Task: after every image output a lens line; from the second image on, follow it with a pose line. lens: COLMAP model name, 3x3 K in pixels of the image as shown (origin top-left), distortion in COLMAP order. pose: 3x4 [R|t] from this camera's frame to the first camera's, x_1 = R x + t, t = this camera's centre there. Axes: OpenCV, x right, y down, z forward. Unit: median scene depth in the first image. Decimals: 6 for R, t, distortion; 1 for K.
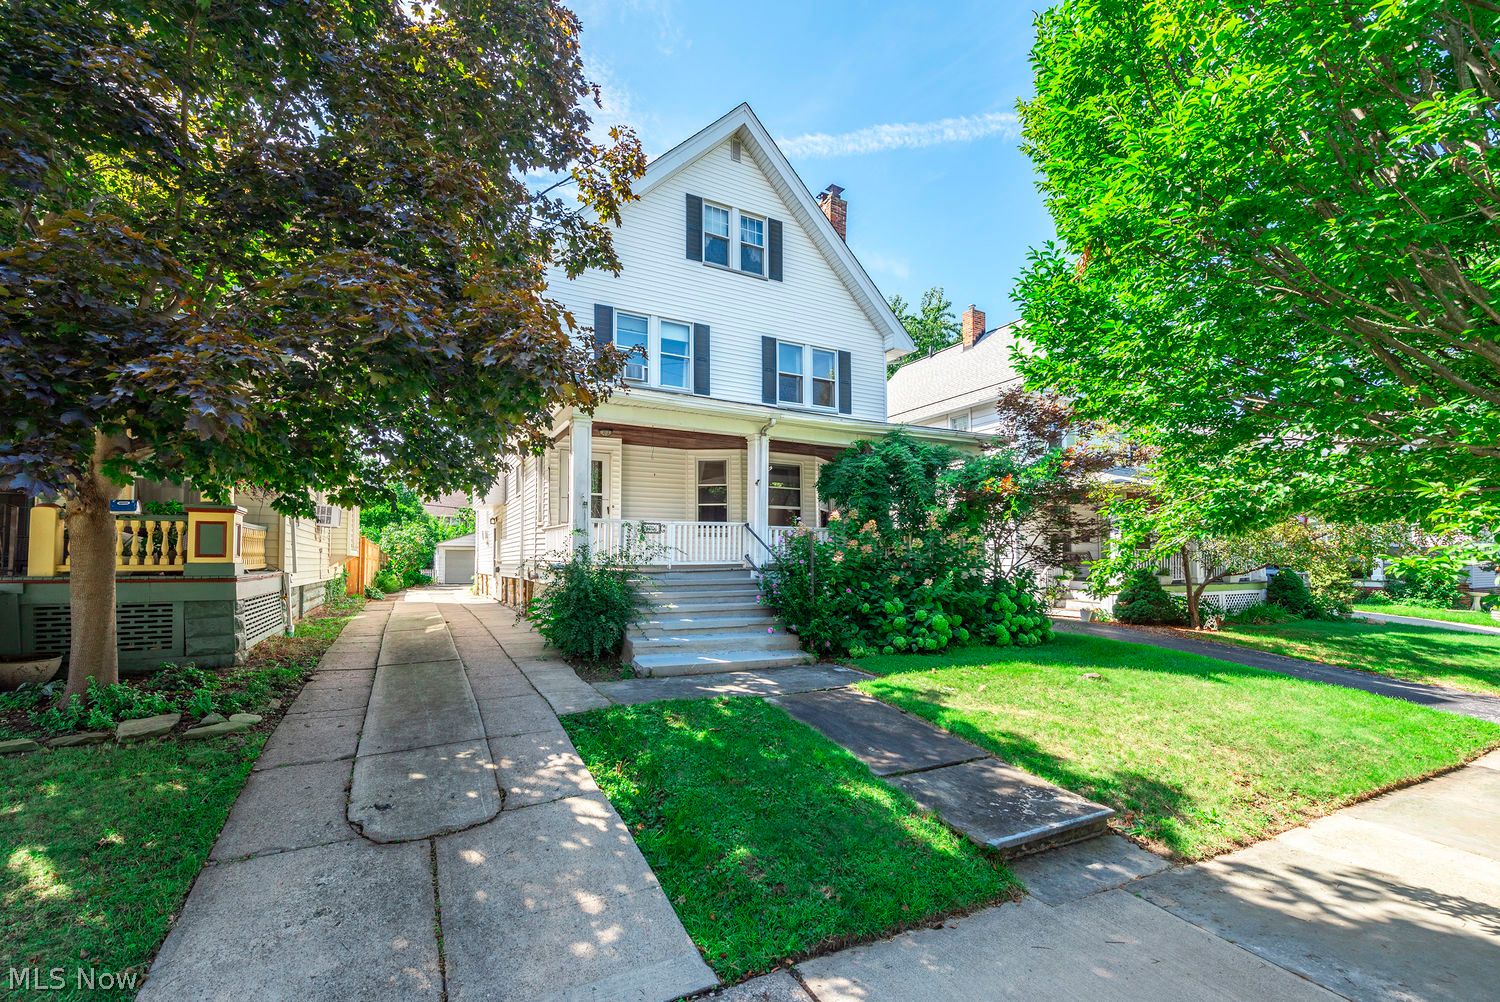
lens RADIAL K [[641.4, 0, 741.3], [0, 641.4, 537.7], [0, 0, 1]] dist [-0.000321, -0.001154]
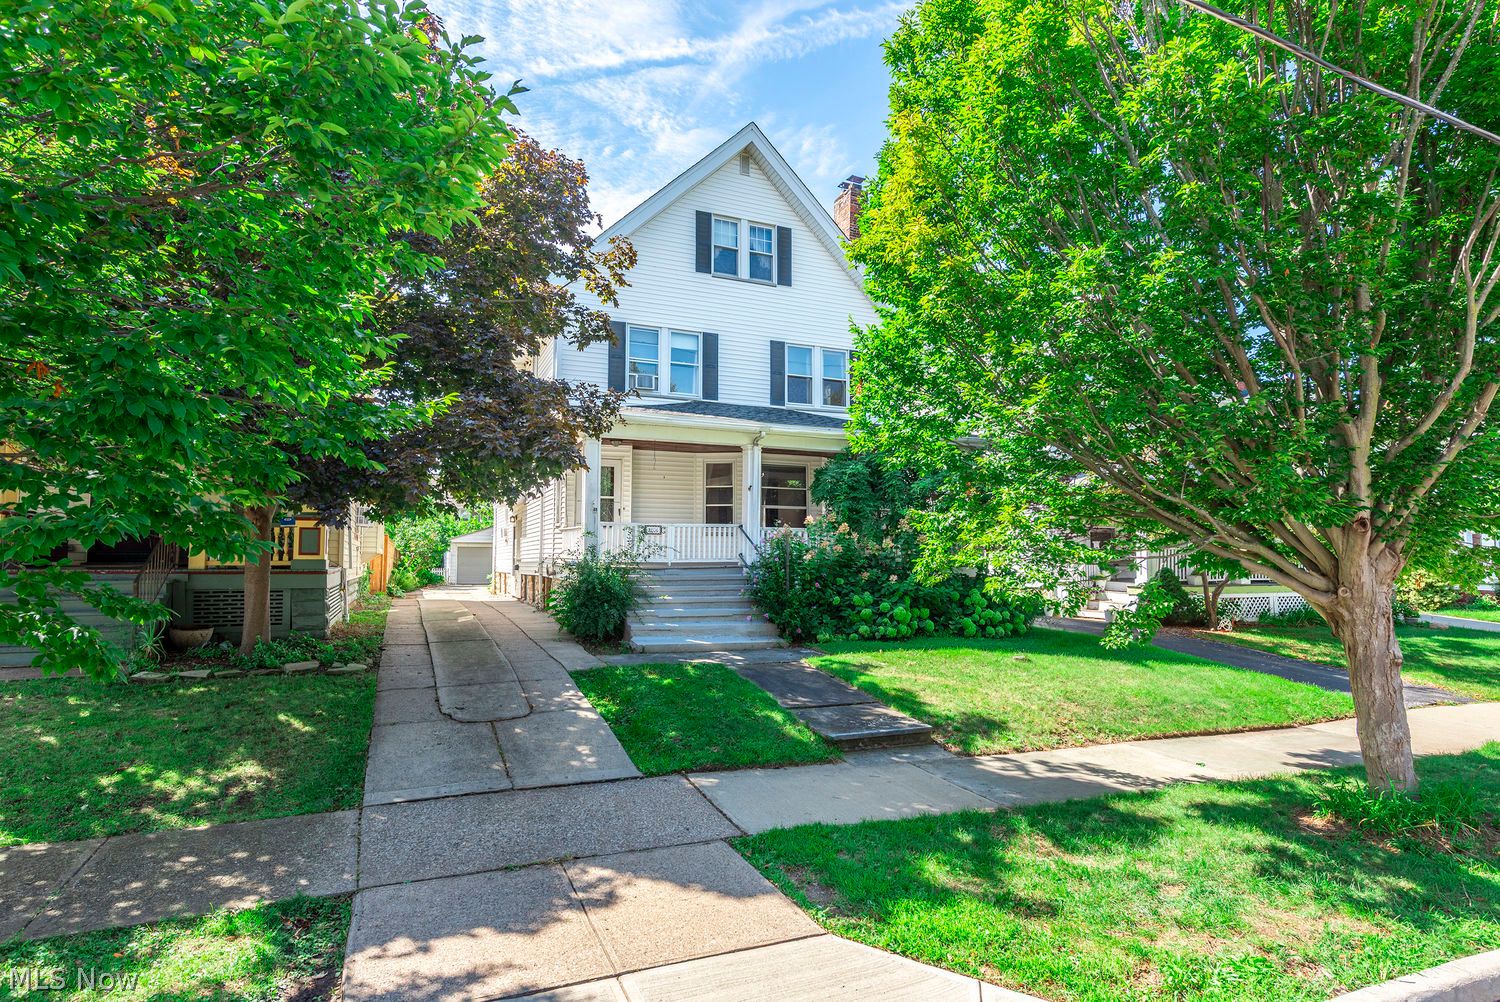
lens RADIAL K [[830.0, 0, 752.9], [0, 830.0, 500.9], [0, 0, 1]] dist [-0.005739, 0.000321]
pose [[0.997197, -0.003262, -0.074746, 0.147125], [0.000632, 0.999381, -0.035187, -0.014619], [0.074815, 0.035041, 0.996582, -0.457403]]
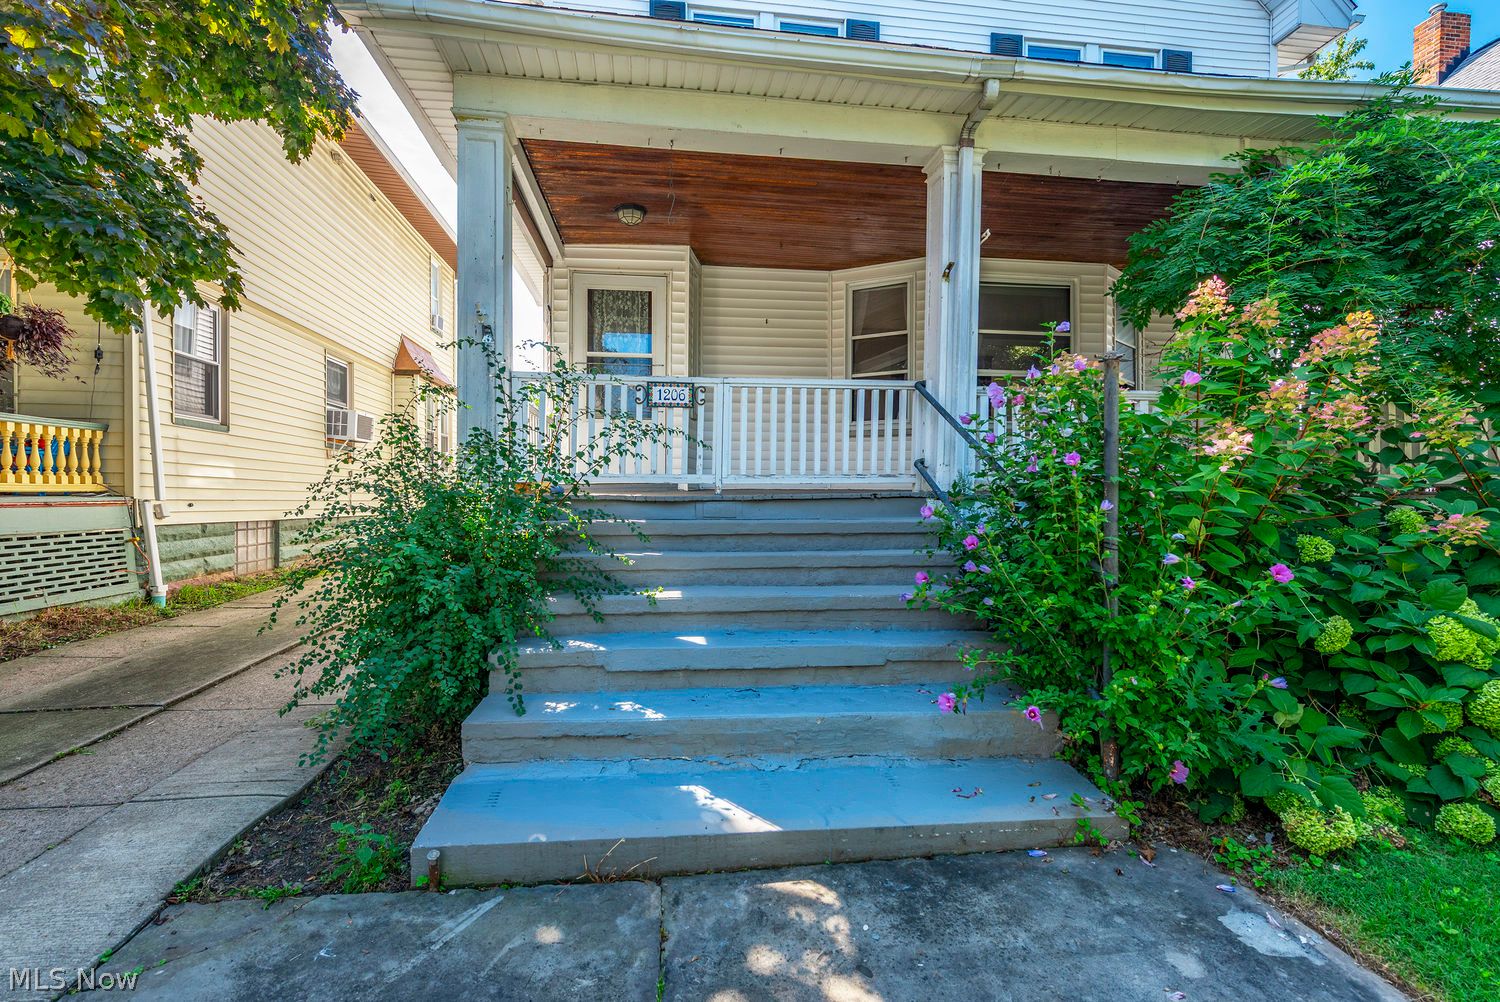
lens RADIAL K [[677.7, 0, 744.5], [0, 677.7, 506.6], [0, 0, 1]] dist [0.001288, 0.000740]
pose [[0.937425, 0.006796, -0.348120, 0.057351], [0.009044, 0.998997, 0.043856, 0.038981], [0.348069, -0.044260, 0.936424, 0.611660]]
